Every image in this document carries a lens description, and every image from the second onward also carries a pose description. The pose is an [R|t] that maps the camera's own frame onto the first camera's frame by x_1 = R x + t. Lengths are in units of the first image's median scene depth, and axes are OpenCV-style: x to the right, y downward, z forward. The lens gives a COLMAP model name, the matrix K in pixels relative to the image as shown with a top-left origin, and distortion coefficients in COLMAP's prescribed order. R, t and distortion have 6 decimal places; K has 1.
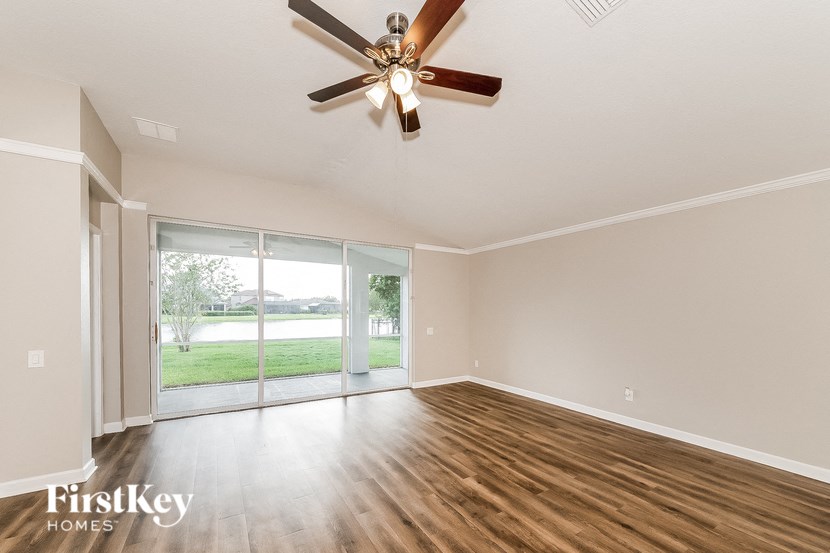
lens RADIAL K [[323.6, 0, 461.4], [0, 323.6, 314.6], [0, 0, 1]] dist [-0.001244, -0.000118]
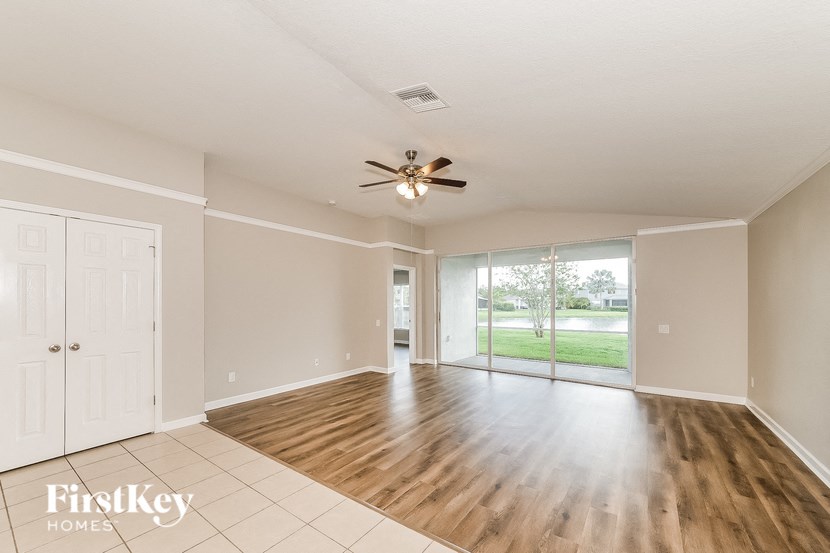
lens RADIAL K [[340.4, 0, 419.7], [0, 340.4, 304.9], [0, 0, 1]] dist [0.000558, 0.000112]
pose [[0.400295, 0.002917, -0.916382, 0.661059], [-0.010706, 0.999942, -0.001494, -0.004787], [0.916324, 0.010409, 0.400303, 0.096695]]
